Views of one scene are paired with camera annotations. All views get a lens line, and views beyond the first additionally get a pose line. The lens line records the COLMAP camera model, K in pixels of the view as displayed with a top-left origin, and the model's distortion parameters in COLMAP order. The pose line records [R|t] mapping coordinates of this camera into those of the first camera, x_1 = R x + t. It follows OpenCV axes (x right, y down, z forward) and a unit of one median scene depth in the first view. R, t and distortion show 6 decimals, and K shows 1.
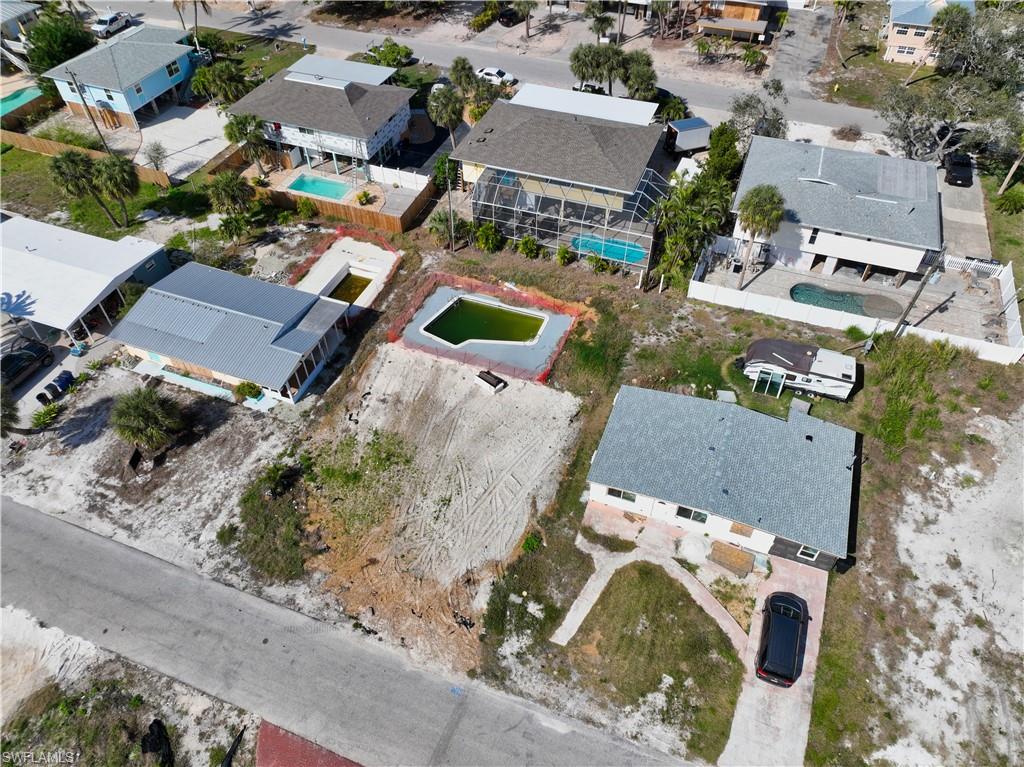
lens RADIAL K [[718.4, 0, 515.9], [0, 718.4, 379.4], [0, 0, 1]] dist [-0.004810, 0.022383]
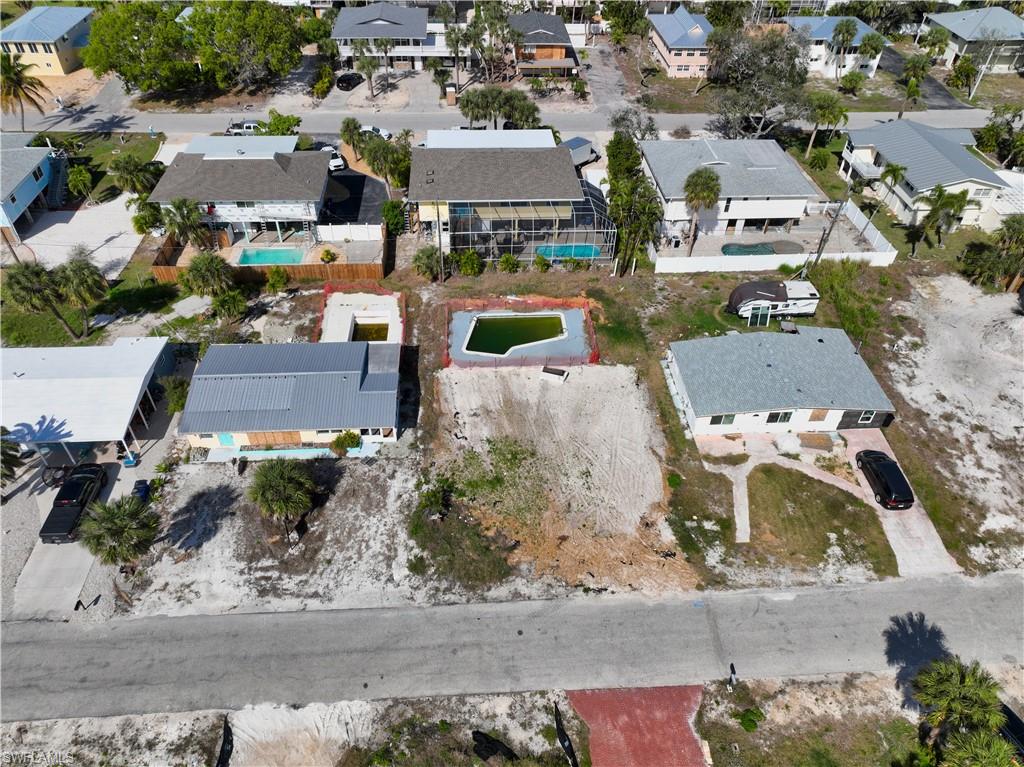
lens RADIAL K [[718.4, 0, 515.9], [0, 718.4, 379.4], [0, 0, 1]] dist [-0.004810, 0.022383]
pose [[0.907181, -0.256797, 0.333284, -0.508656], [0.281893, 0.959027, -0.028364, 0.028450], [-0.312344, 0.119681, 0.942400, -0.034609]]
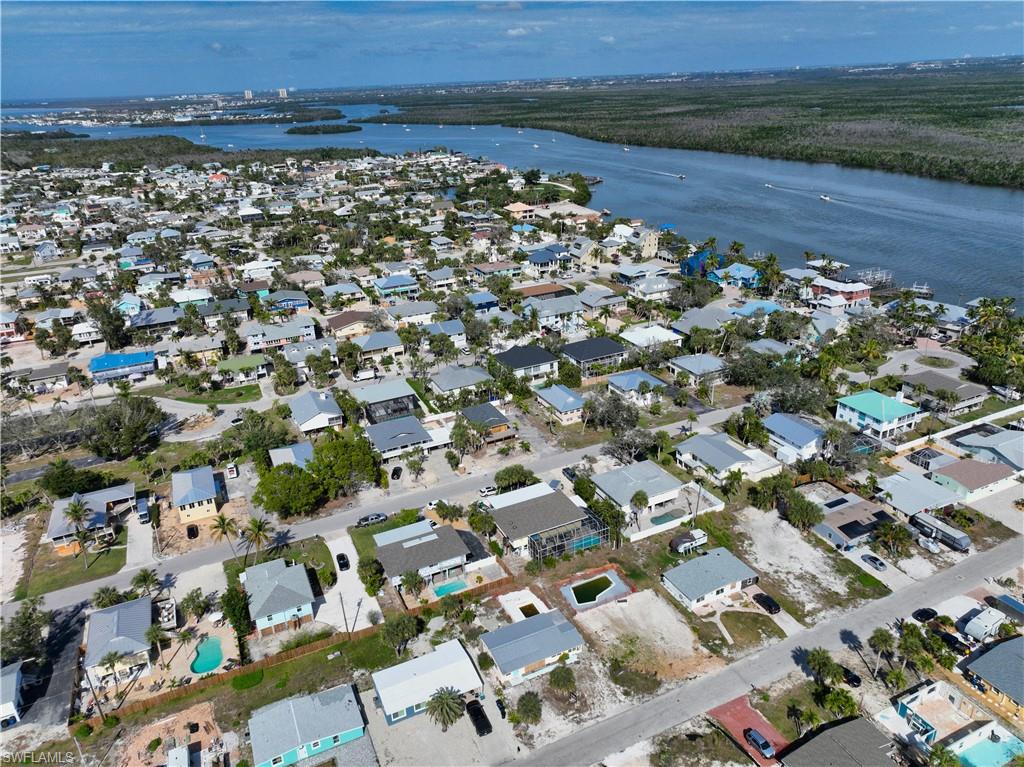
lens RADIAL K [[719.2, 0, 515.4], [0, 719.2, 379.0], [0, 0, 1]] dist [-0.004804, 0.022988]
pose [[0.693373, -0.295449, 0.657225, -1.849188], [0.547110, 0.809420, -0.213334, -0.320193], [-0.468941, 0.507494, 0.722872, -1.097316]]
